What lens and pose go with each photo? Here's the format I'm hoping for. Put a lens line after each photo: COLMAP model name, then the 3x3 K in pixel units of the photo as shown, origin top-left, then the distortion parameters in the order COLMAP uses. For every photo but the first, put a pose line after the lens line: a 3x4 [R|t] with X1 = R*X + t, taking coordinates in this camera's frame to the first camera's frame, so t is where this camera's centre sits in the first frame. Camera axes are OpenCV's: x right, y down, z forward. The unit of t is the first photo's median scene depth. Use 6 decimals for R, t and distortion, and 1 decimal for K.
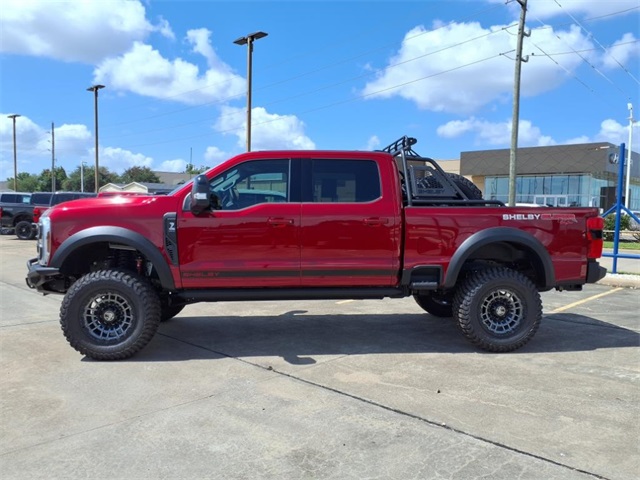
lens RADIAL K [[500.5, 0, 341.8], [0, 500.5, 251.9], [0, 0, 1]] dist [0.003175, -0.006013]
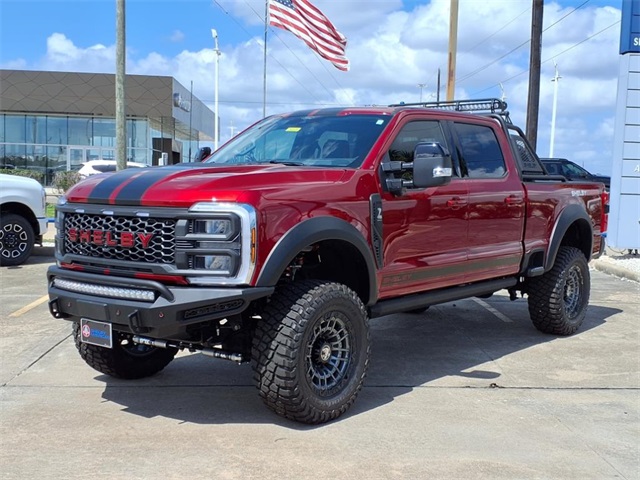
lens RADIAL K [[774.4, 0, 333.7], [0, 774.4, 248.5], [0, 0, 1]] dist [0.187278, -0.537330]
pose [[0.709947, -0.056628, 0.701975, -1.152737], [0.041417, 0.998394, 0.038653, -0.046342], [-0.703036, 0.001632, 0.711152, 0.270348]]
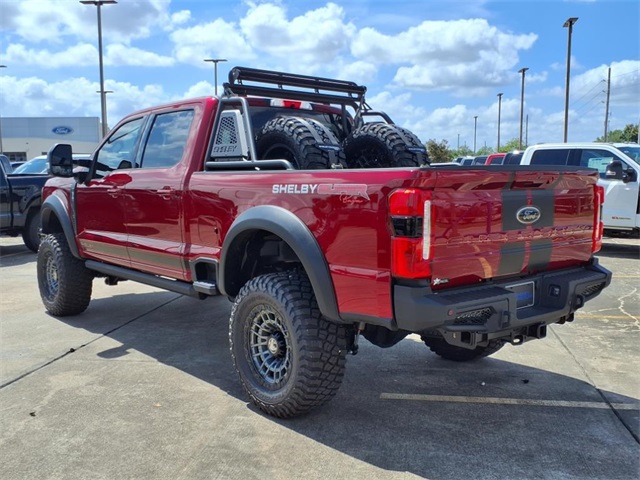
lens RADIAL K [[655.8, 0, 356.0], [0, 655.8, 239.8], [0, 0, 1]] dist [0.035527, -0.012618]
pose [[0.586187, 0.070318, -0.807119, 1.086769], [-0.058832, 0.997291, 0.044158, -0.053223], [0.808037, 0.021599, 0.588736, 0.674209]]
